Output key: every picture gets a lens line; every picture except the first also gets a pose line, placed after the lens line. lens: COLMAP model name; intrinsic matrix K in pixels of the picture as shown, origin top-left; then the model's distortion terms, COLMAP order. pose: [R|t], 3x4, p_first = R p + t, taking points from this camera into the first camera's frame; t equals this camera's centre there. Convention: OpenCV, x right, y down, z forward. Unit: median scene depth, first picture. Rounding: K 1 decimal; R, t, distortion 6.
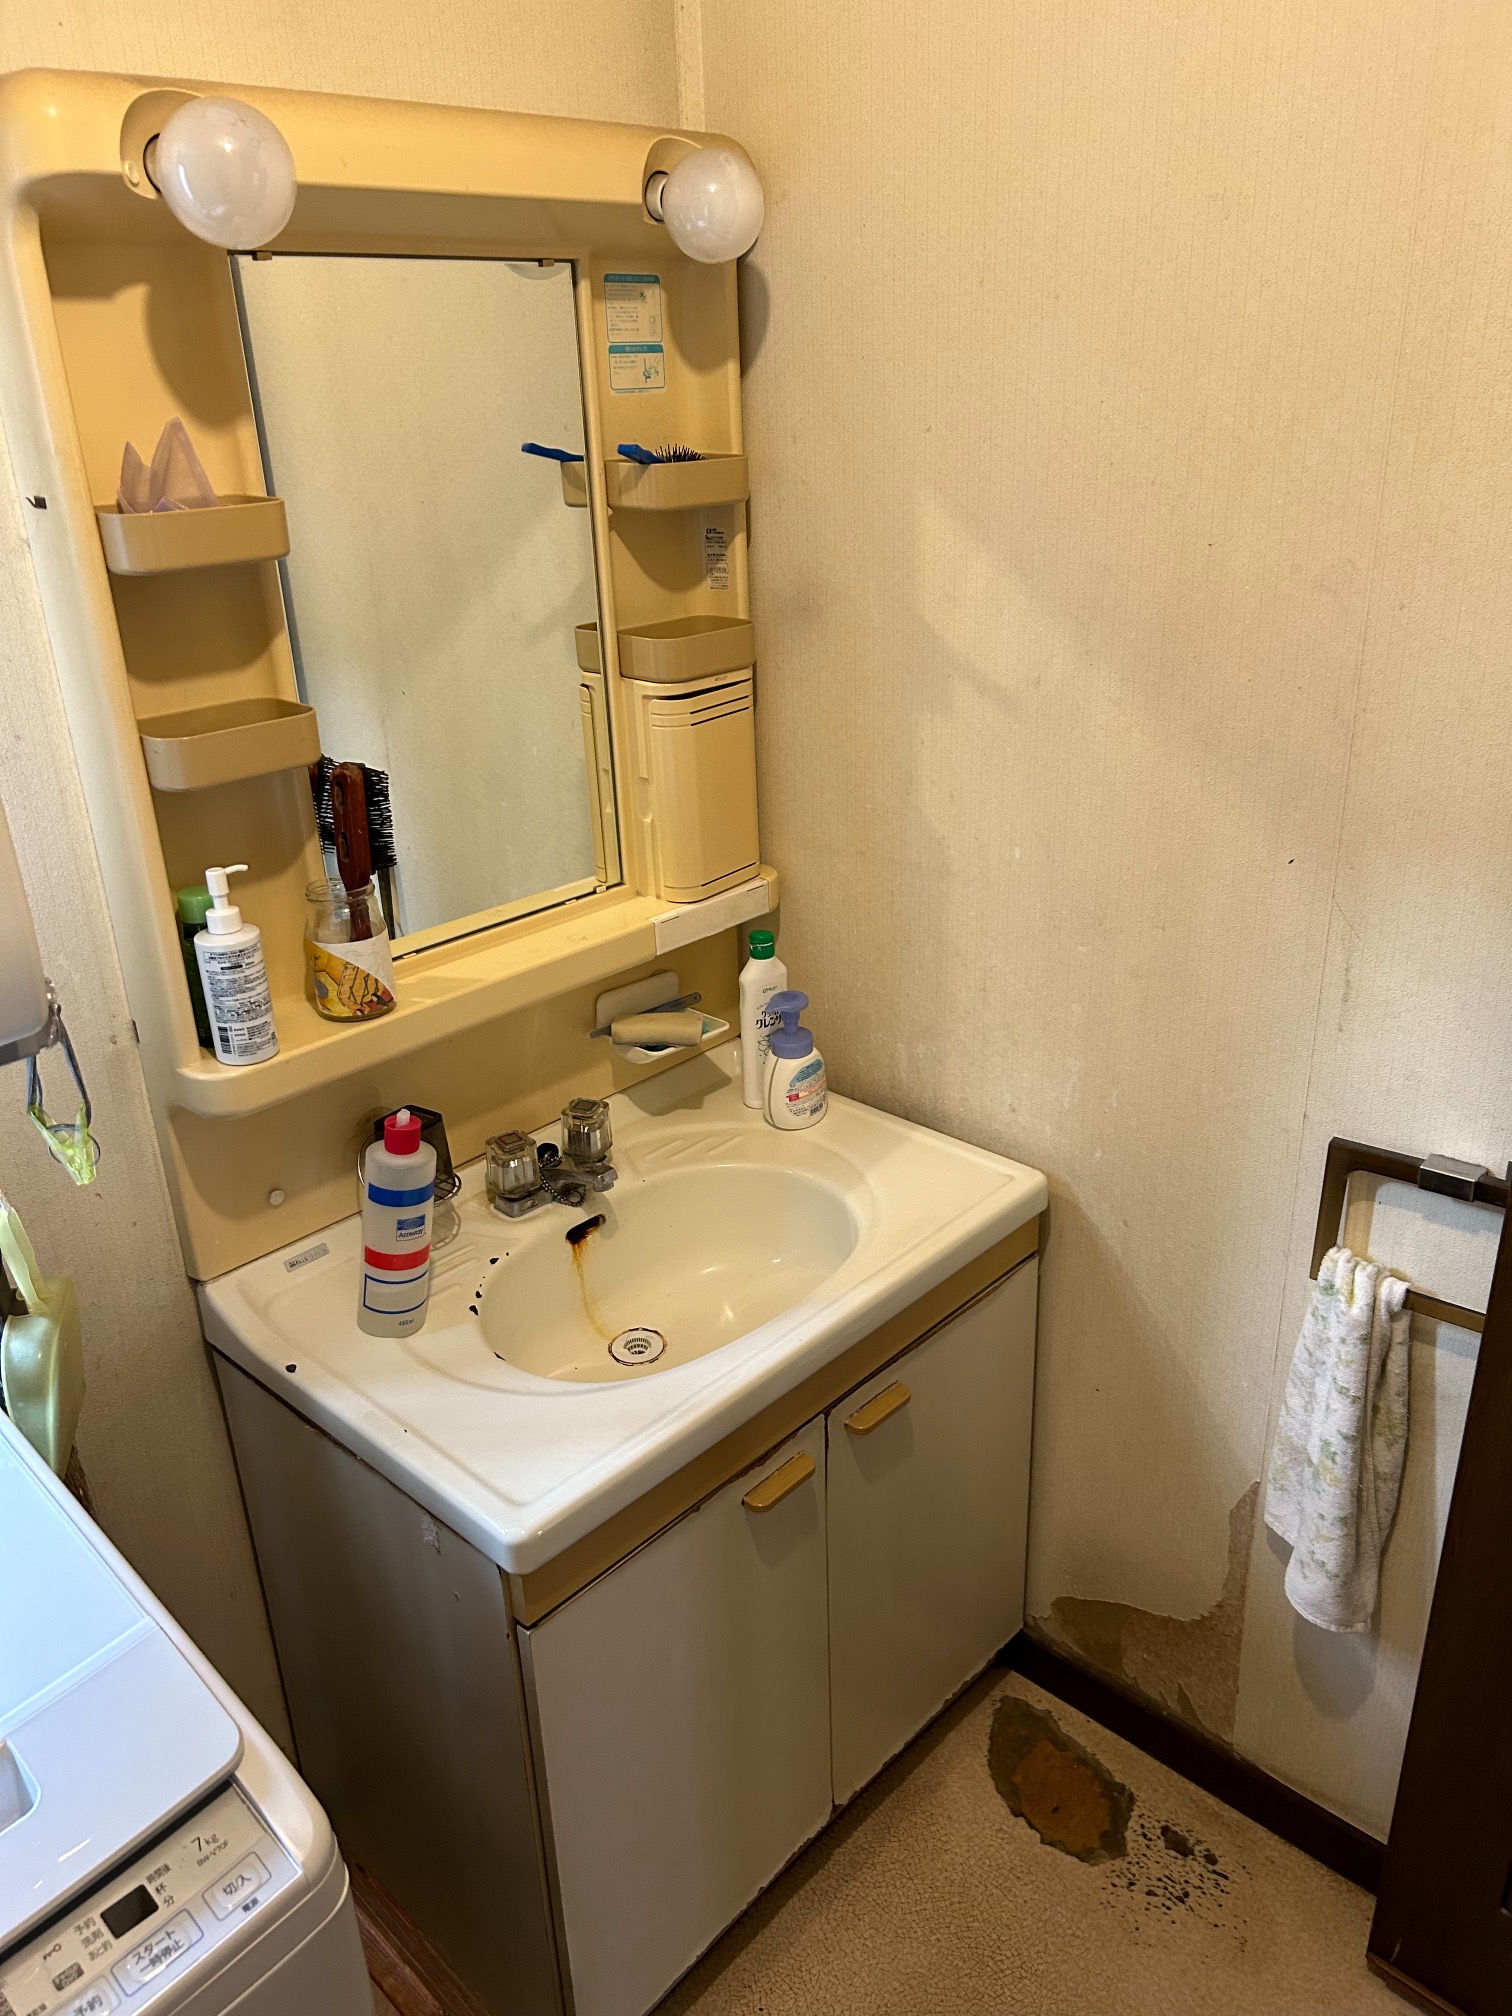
lens RADIAL K [[1530.2, 0, 753.6], [0, 1530.2, 1018.4], [0, 0, 1]] dist [0.024551, -0.002467]
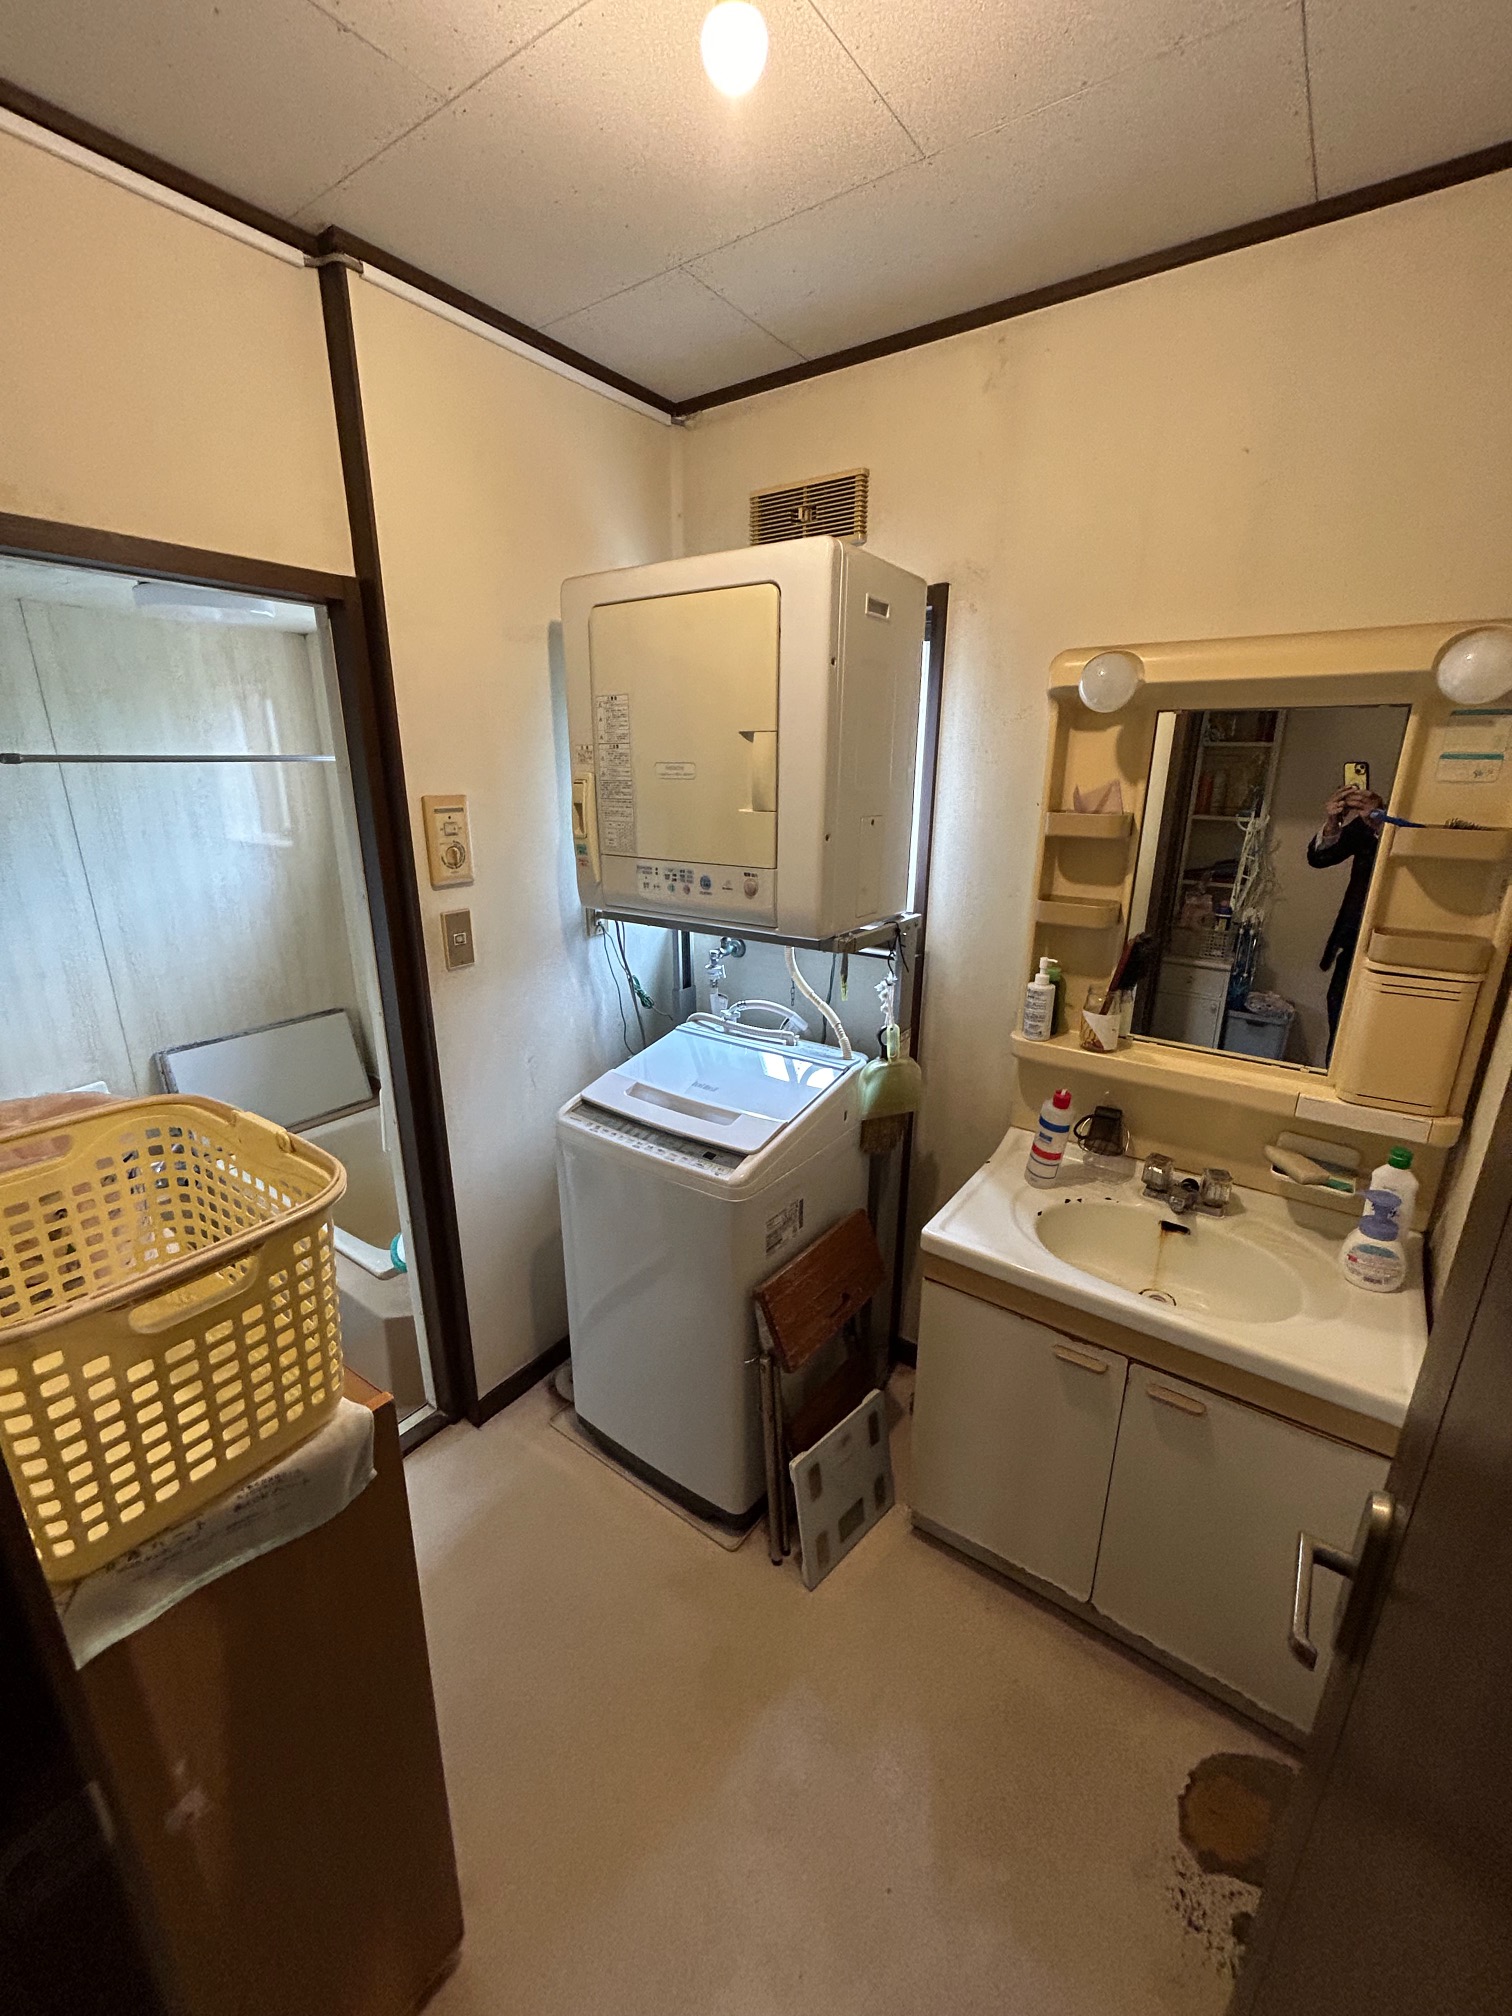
lens RADIAL K [[813.8, 0, 776.0], [0, 813.8, 1015.1], [0, 0, 1]] dist [0.000289, -0.001239]
pose [[0.129388, 0.322410, -0.937716, 0.660875], [-0.407728, 0.879321, 0.246073, -0.128318], [0.903890, 0.350494, 0.245229, 0.271622]]
